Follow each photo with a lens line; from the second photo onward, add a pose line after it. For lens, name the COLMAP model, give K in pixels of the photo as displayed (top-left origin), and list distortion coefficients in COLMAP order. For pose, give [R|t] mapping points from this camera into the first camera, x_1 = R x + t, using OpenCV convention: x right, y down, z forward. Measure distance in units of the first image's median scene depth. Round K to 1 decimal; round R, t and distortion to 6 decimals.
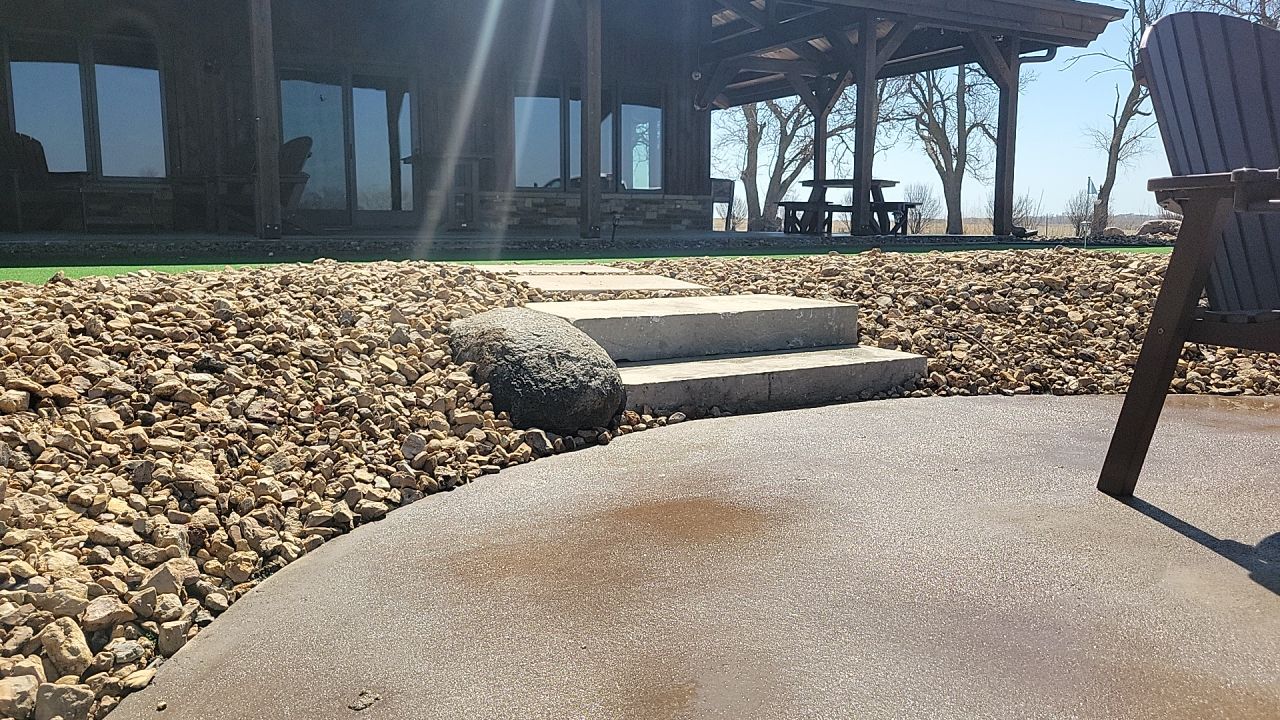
lens RADIAL K [[956.0, 0, 636.1], [0, 956.0, 350.0], [0, 0, 1]] dist [0.053657, -0.035688]
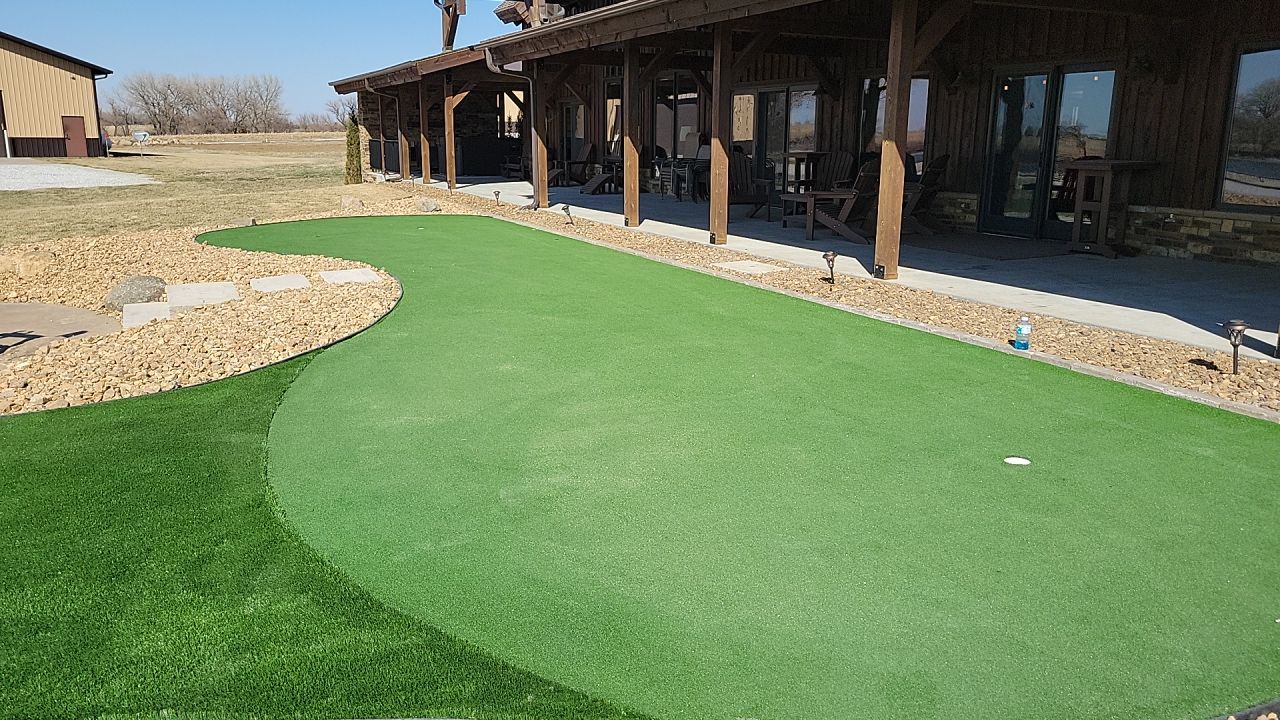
lens RADIAL K [[956.0, 0, 632.8], [0, 956.0, 340.3], [0, 0, 1]] dist [0.053657, -0.035688]
pose [[-0.065541, 0.210180, -0.975463, 0.767922], [-0.136413, 0.966500, 0.217414, -0.199068], [0.988482, 0.147315, -0.034674, 0.702398]]
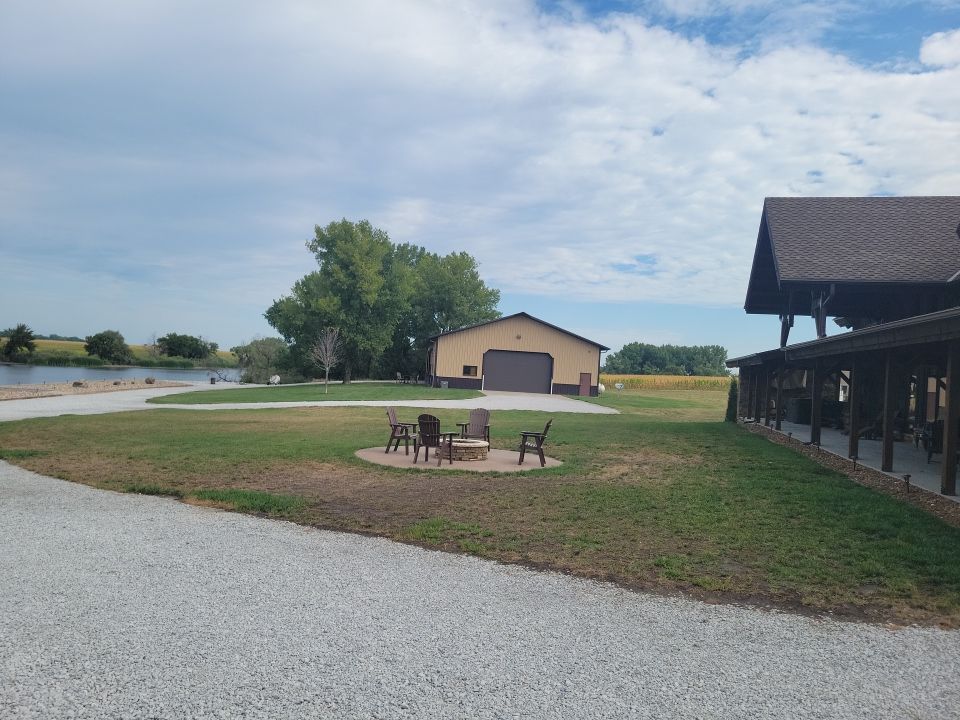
lens RADIAL K [[722.3, 0, 480.1], [0, 722.3, 361.6], [0, 0, 1]] dist [0.056495, -0.027472]
pose [[-0.666570, -0.048167, -0.743885, 1.240641], [-0.155828, 0.984867, 0.075861, -0.271549], [0.728973, 0.166485, -0.663988, 1.063100]]
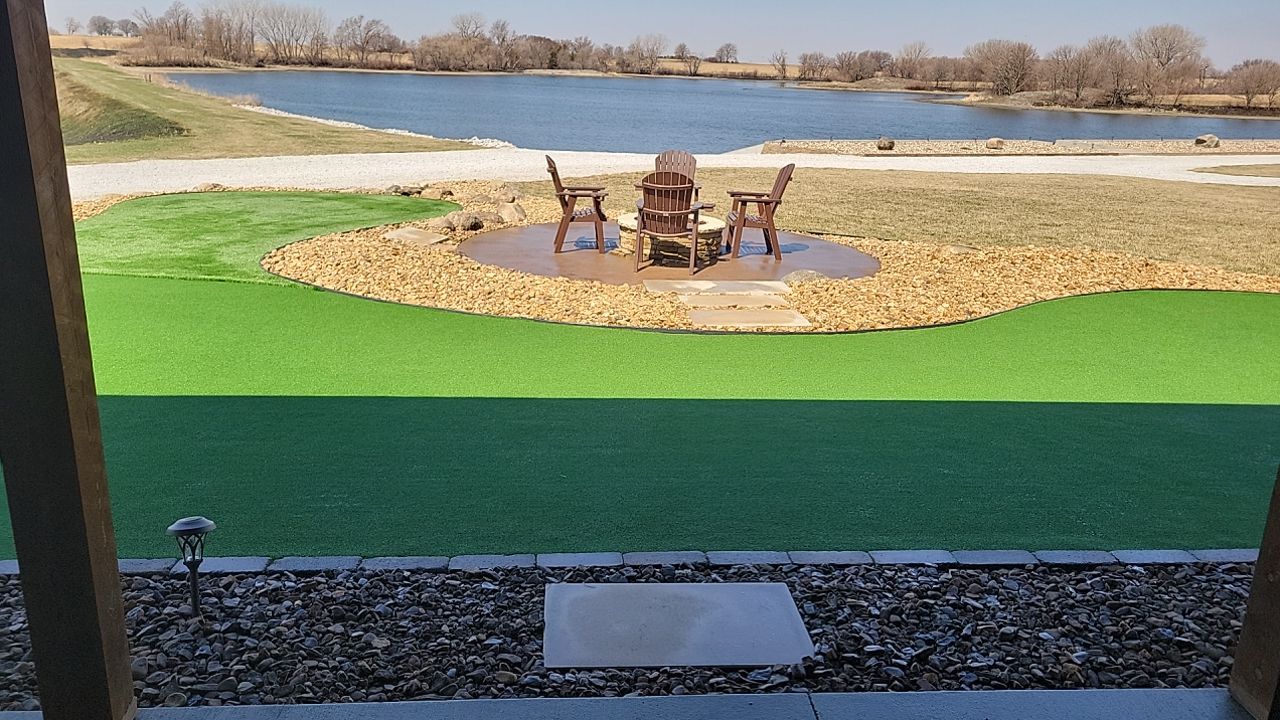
lens RADIAL K [[956.0, 0, 647.3], [0, 956.0, 353.5], [0, 0, 1]] dist [0.053657, -0.035688]
pose [[-0.906286, -0.154353, 0.393474, -0.234979], [0.017806, 0.916163, 0.400409, -0.270243], [-0.422291, 0.369891, -0.827557, 0.988482]]
